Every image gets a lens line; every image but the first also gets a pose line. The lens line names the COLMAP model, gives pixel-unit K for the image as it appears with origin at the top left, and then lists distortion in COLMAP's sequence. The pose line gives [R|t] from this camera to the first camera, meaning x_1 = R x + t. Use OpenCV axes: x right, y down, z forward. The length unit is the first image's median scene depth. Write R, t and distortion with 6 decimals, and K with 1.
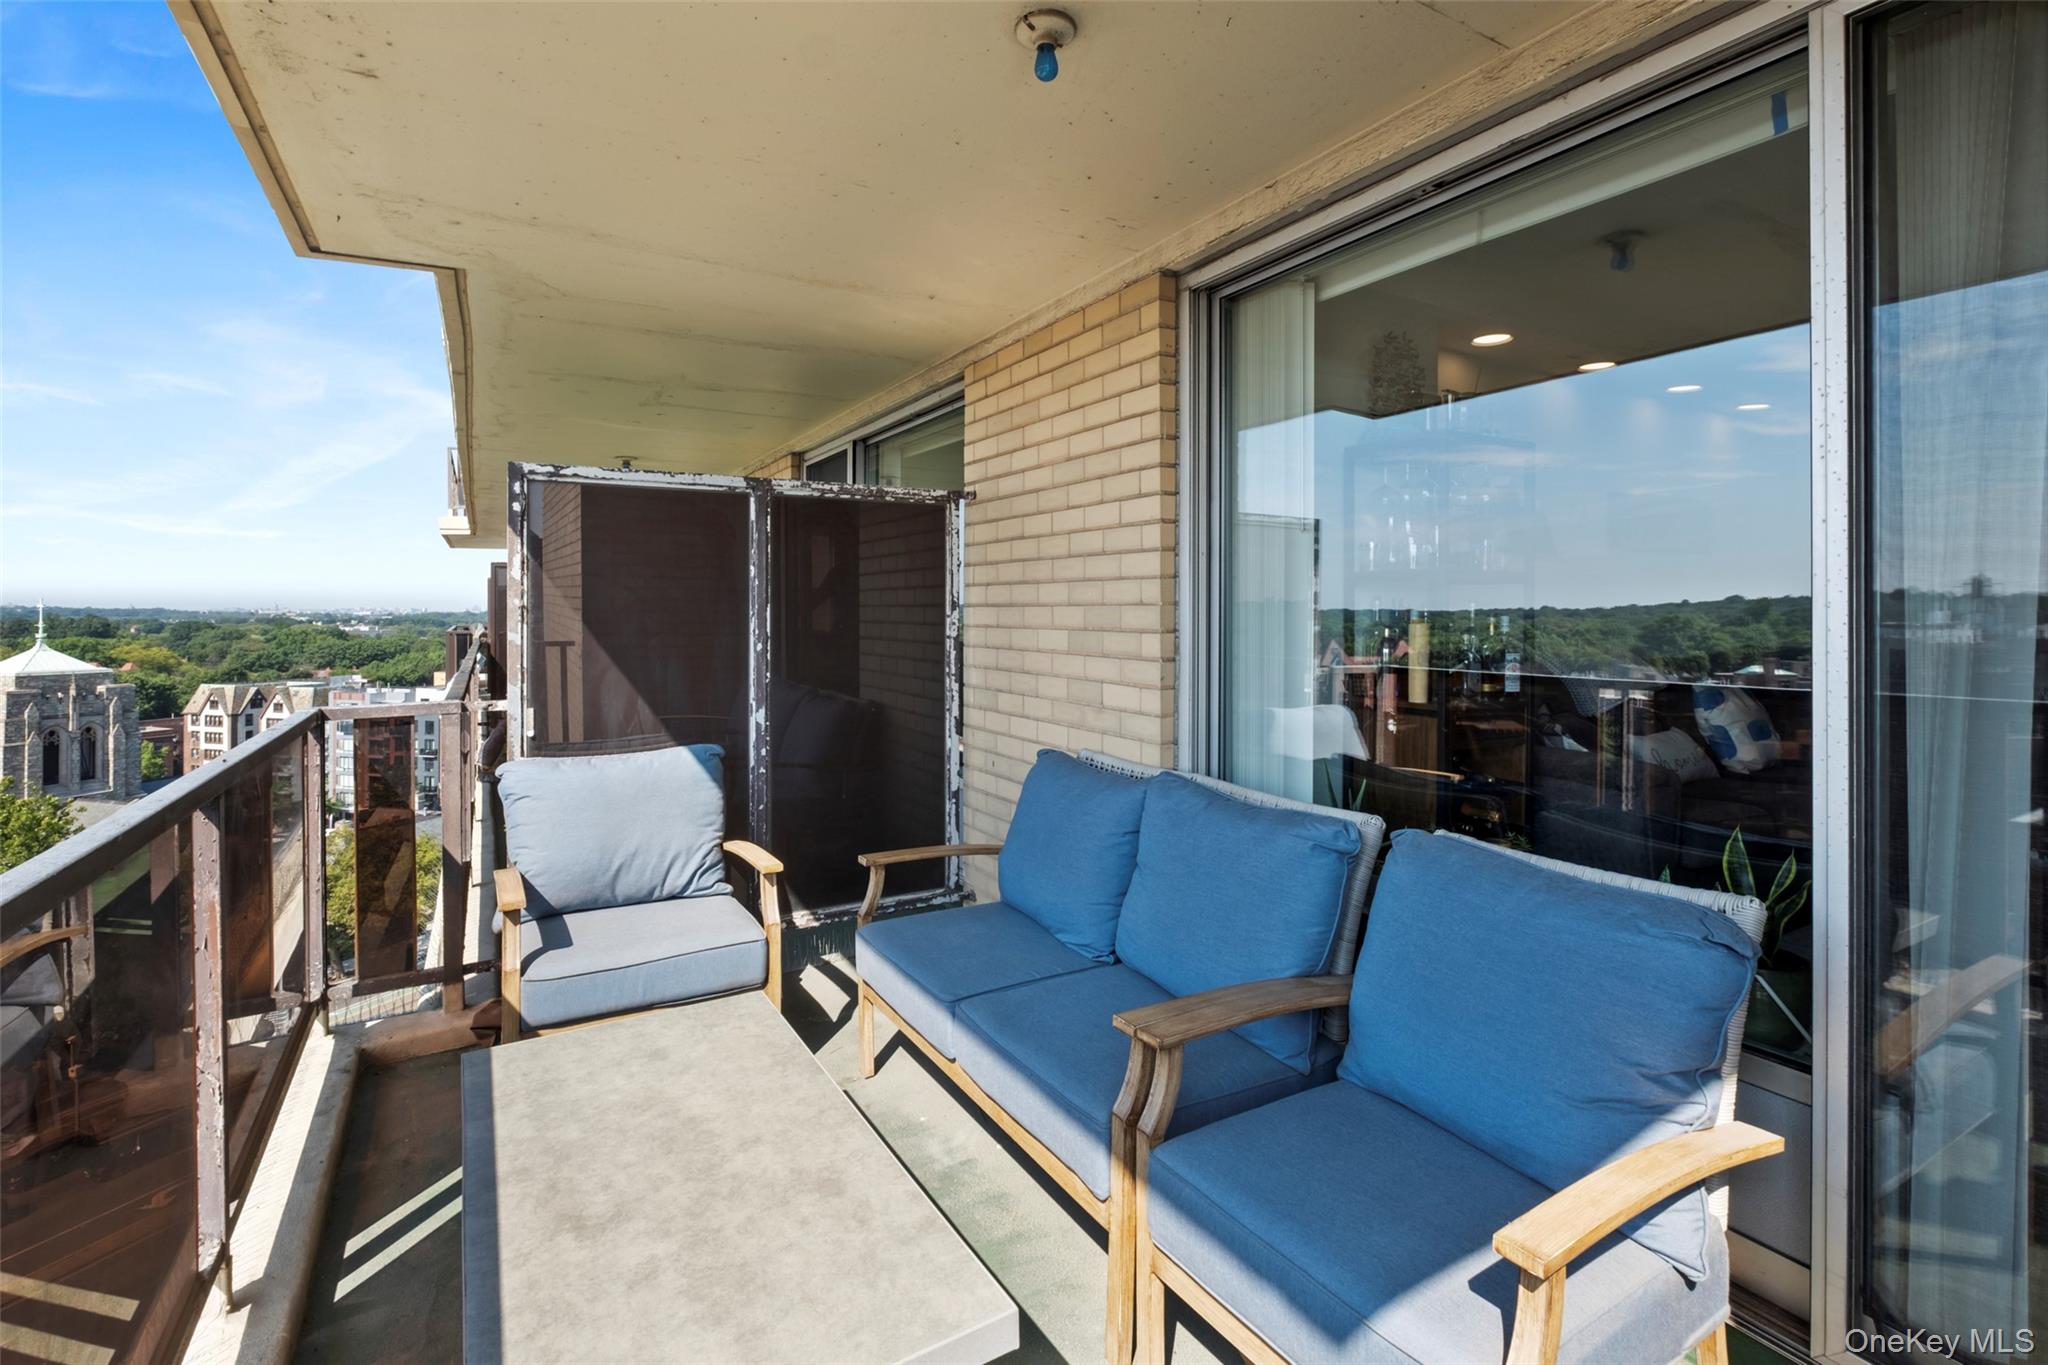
lens RADIAL K [[954.4, 0, 1028.9], [0, 954.4, 615.6], [0, 0, 1]] dist [0.000562, -0.000194]
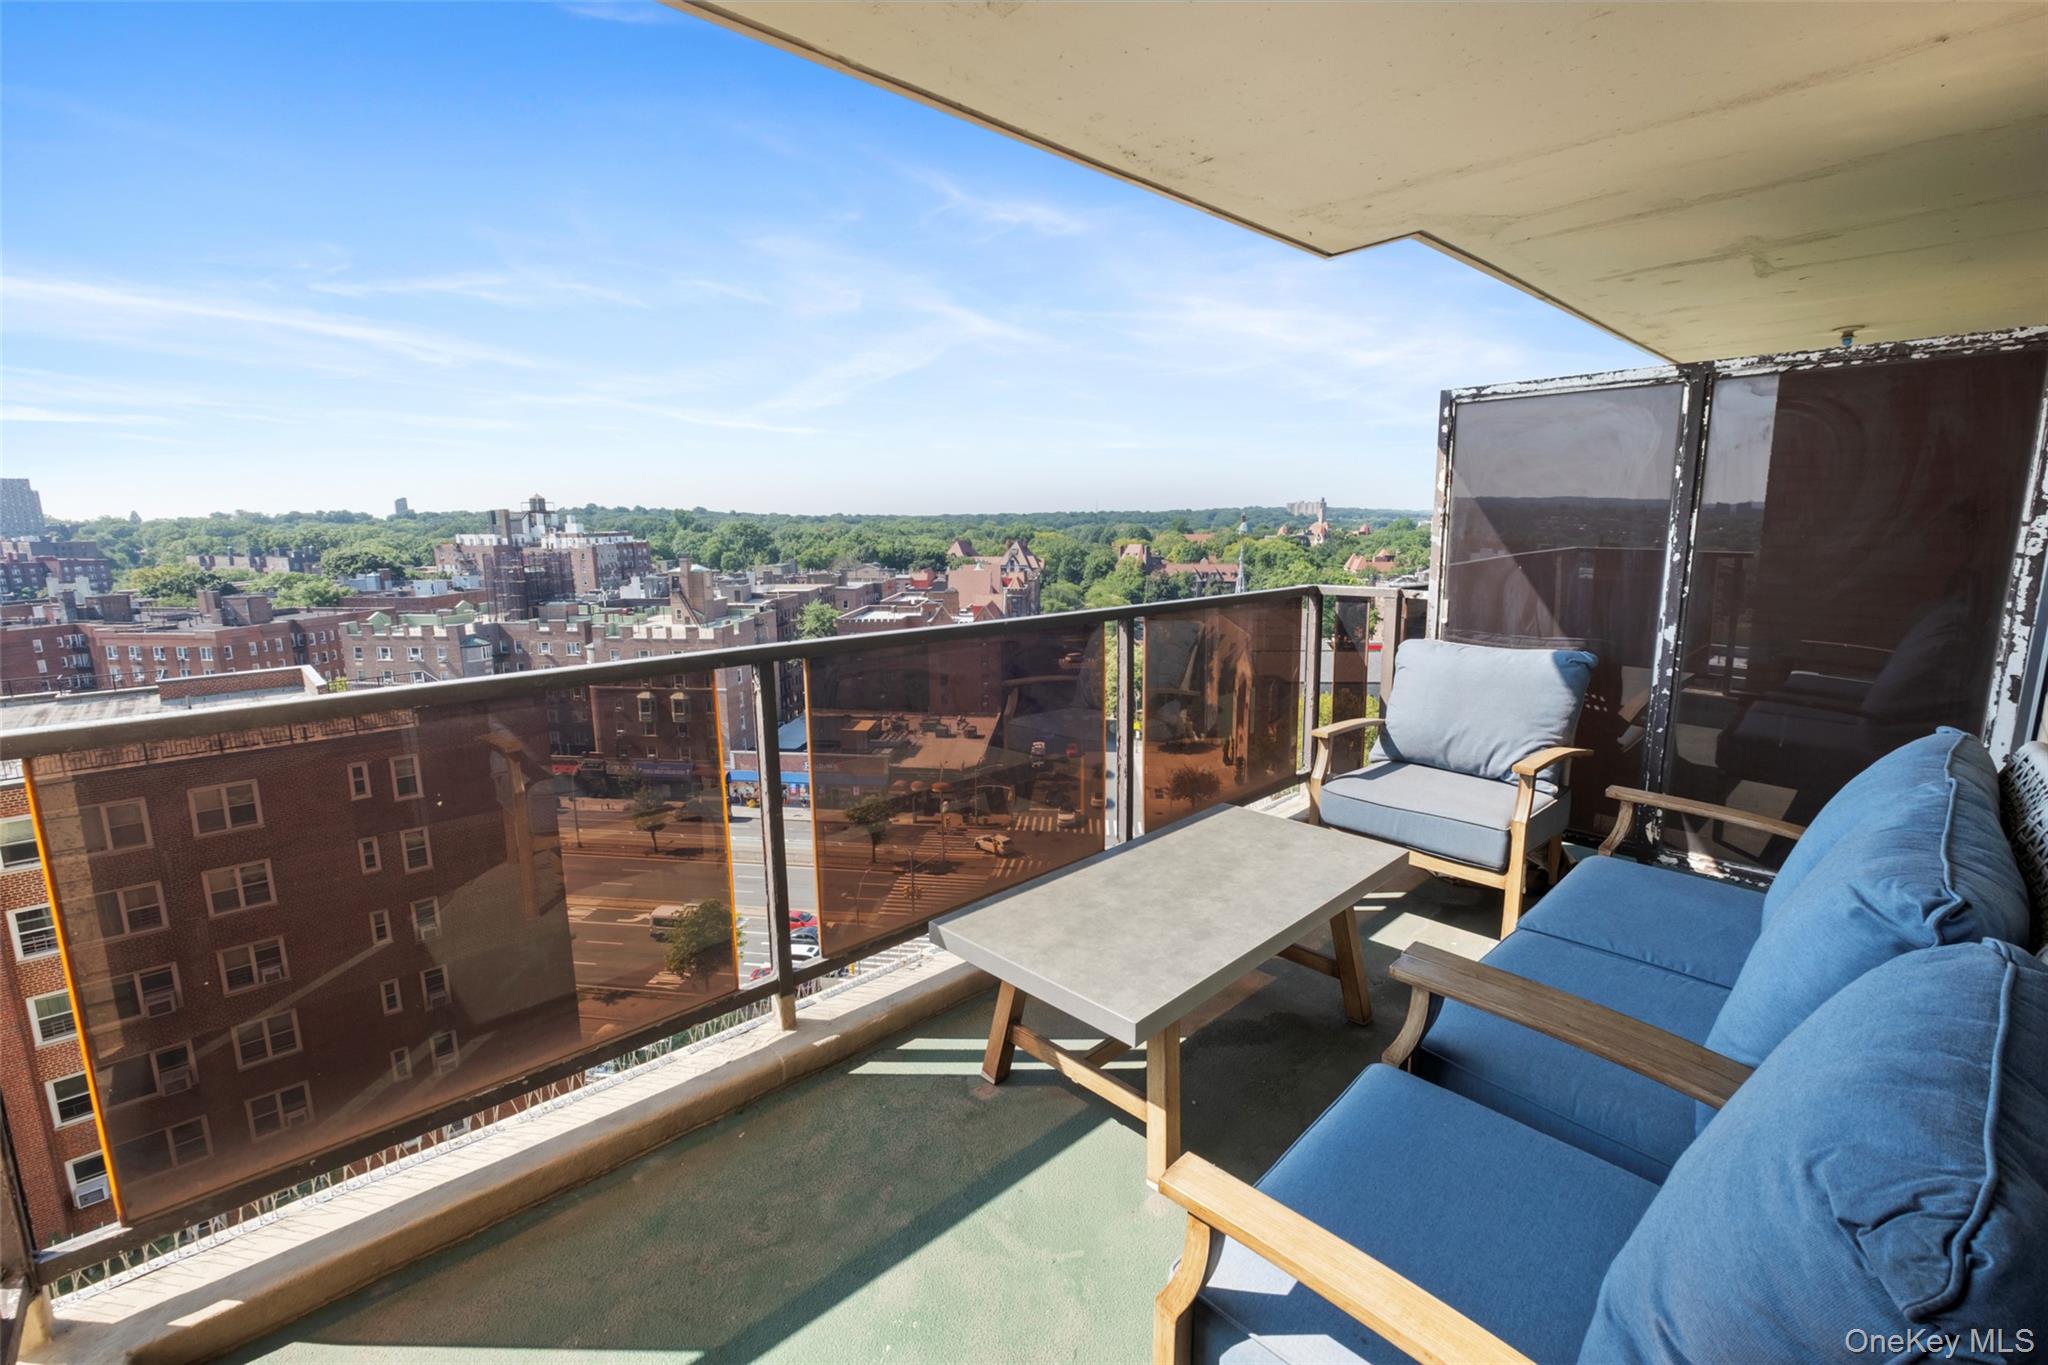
lens RADIAL K [[882.7, 0, 1024.0], [0, 882.7, 682.5], [0, 0, 1]] dist [0.000535, 0.000145]
pose [[0.227296, 0.177831, -0.957451, 0.453803], [0.001776, 0.983108, 0.183018, -0.005411], [0.973824, -0.043300, 0.223141, 0.229643]]
